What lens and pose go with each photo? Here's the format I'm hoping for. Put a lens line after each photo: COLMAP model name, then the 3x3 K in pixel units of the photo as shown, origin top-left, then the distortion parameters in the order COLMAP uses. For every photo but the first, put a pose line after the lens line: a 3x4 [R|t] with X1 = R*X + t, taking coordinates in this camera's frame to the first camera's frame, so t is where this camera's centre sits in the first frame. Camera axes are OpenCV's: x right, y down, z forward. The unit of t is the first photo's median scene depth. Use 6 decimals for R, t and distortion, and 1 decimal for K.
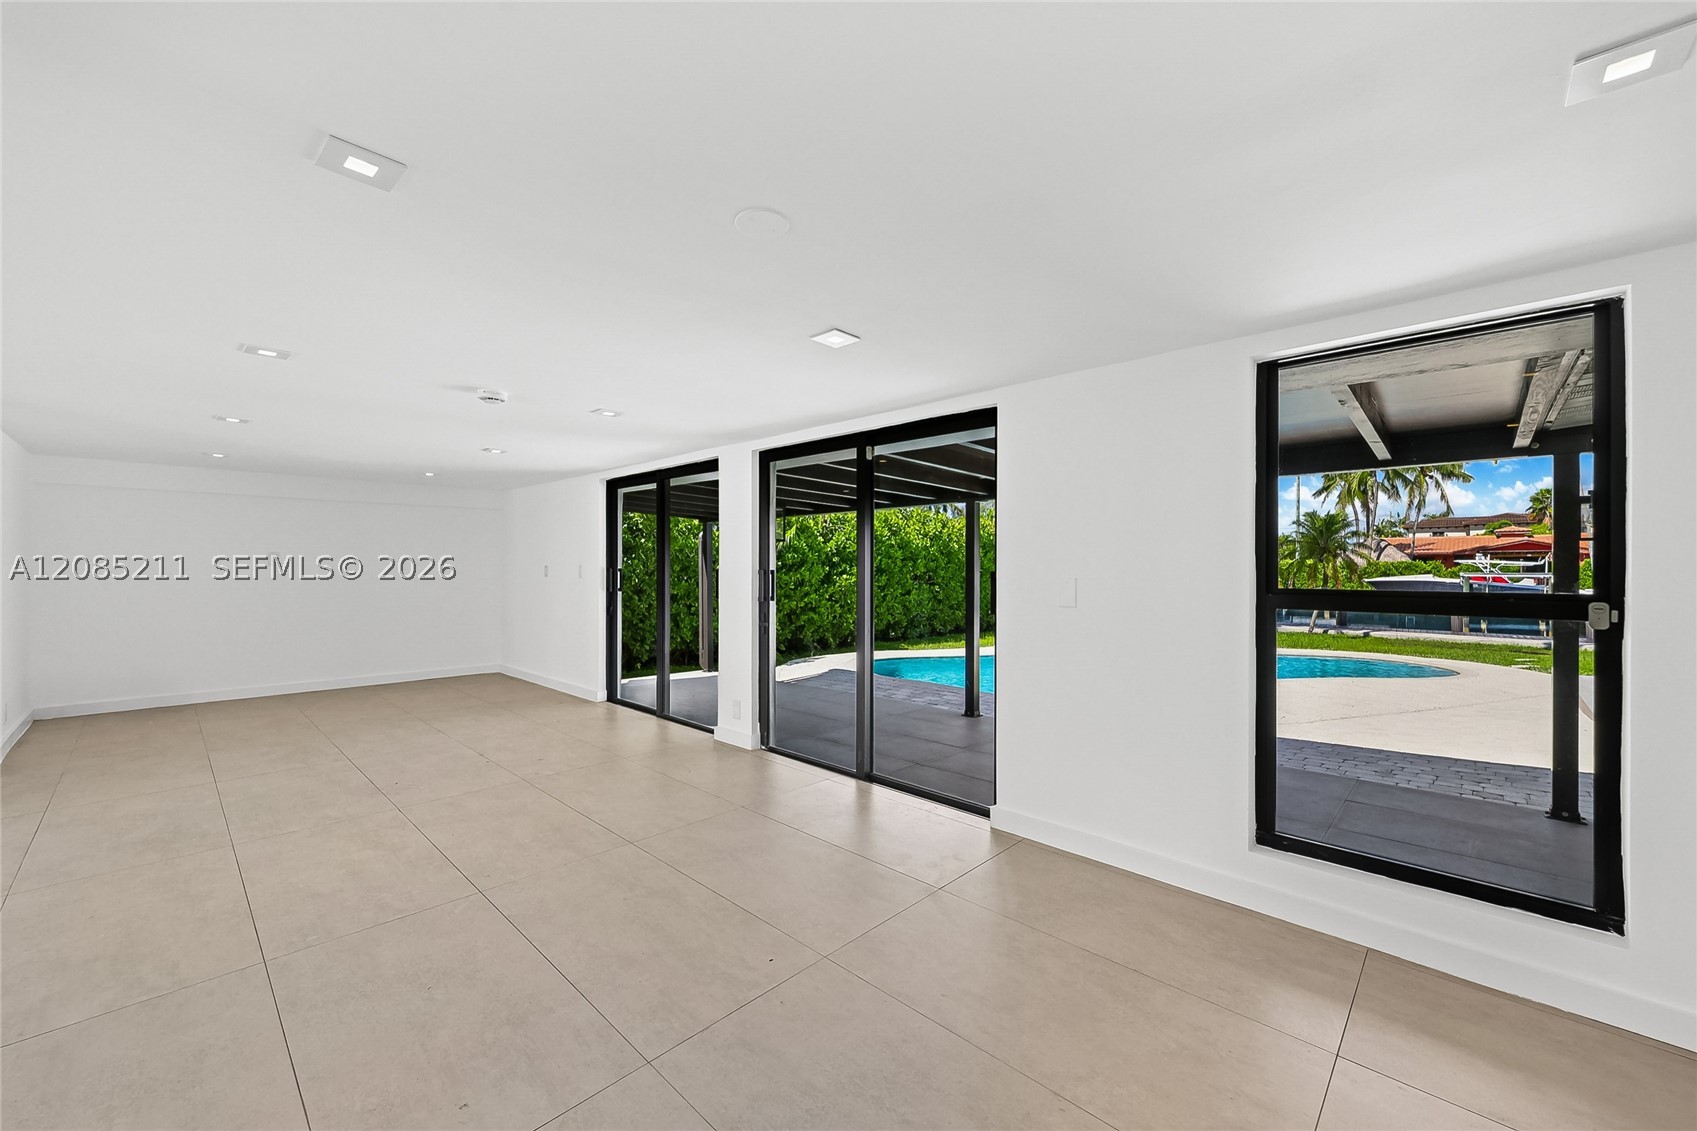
lens RADIAL K [[665.3, 0, 848.5], [0, 665.3, 565.5], [0, 0, 1]] dist [-0.001568, 0.000425]
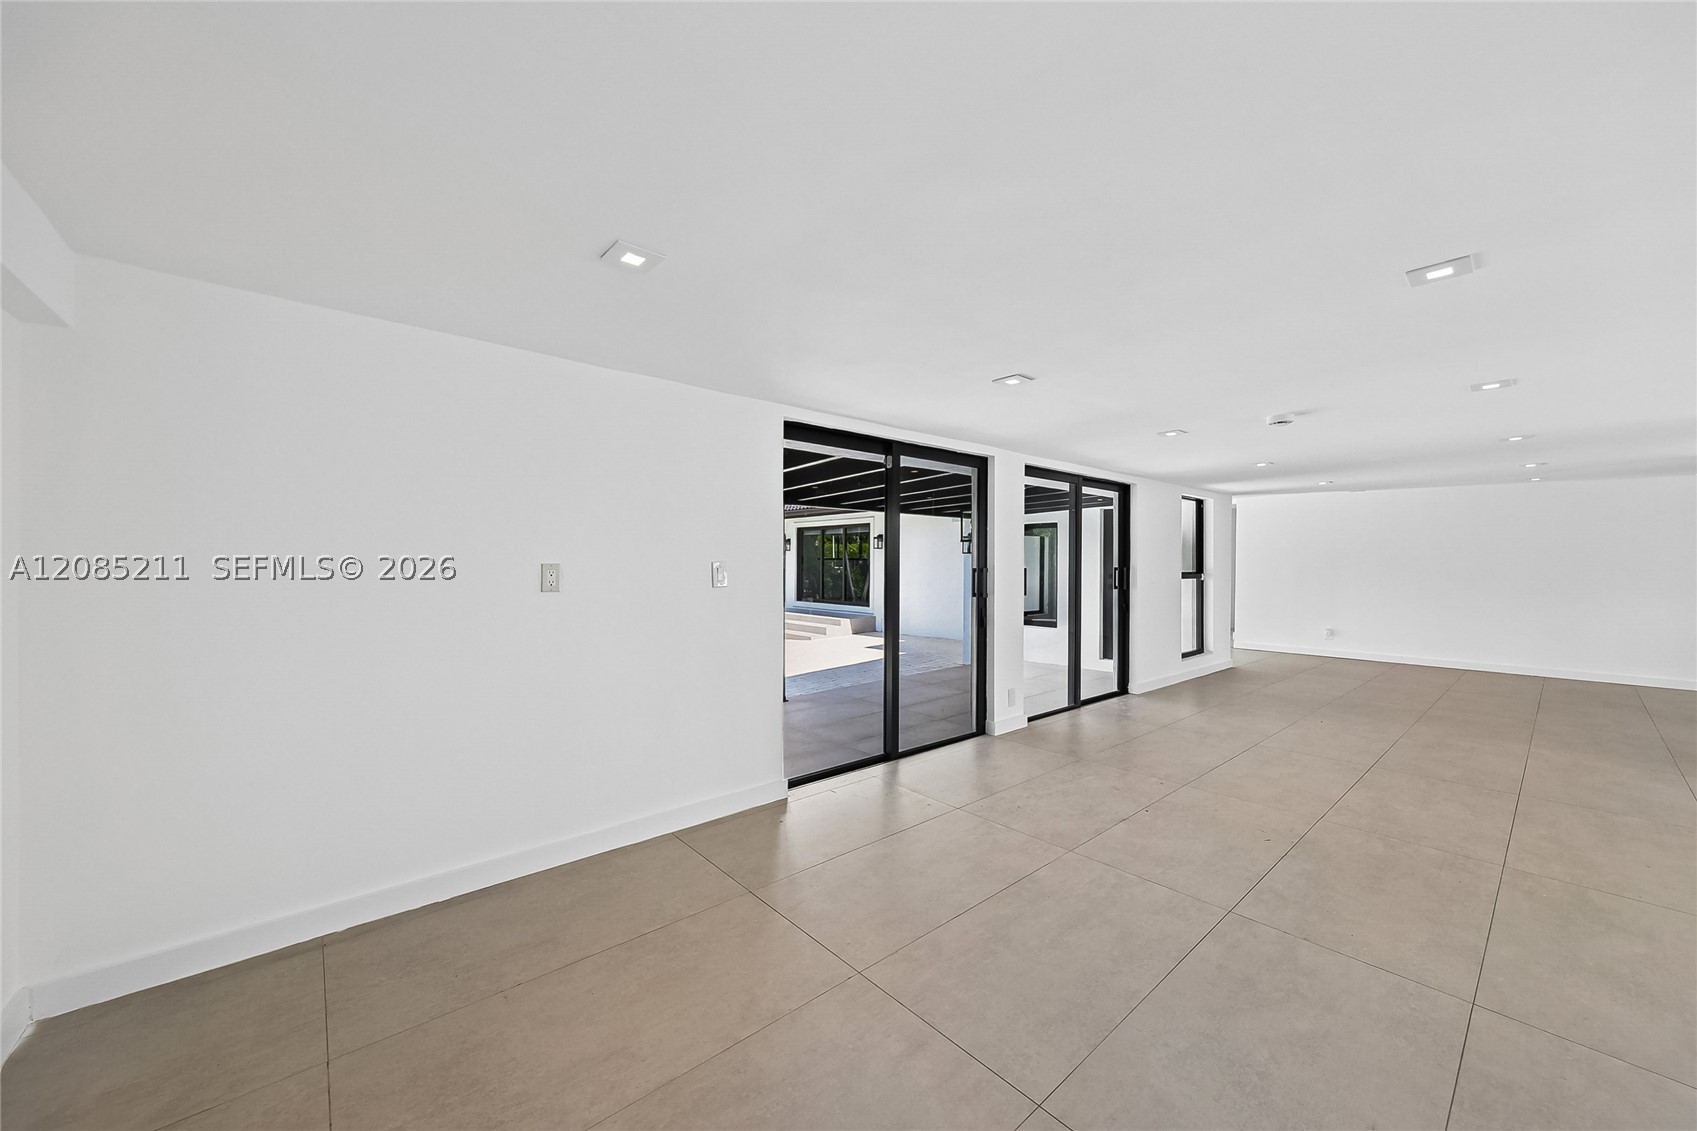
lens RADIAL K [[612.7, 0, 842.3], [0, 612.7, 606.5], [0, 0, 1]] dist [-0.000314, -0.000460]
pose [[0.104463, -0.066087, 0.992331, -1.379189], [-0.001527, 0.997778, 0.066611, -0.001727], [-0.994528, -0.008474, 0.104130, 1.367568]]
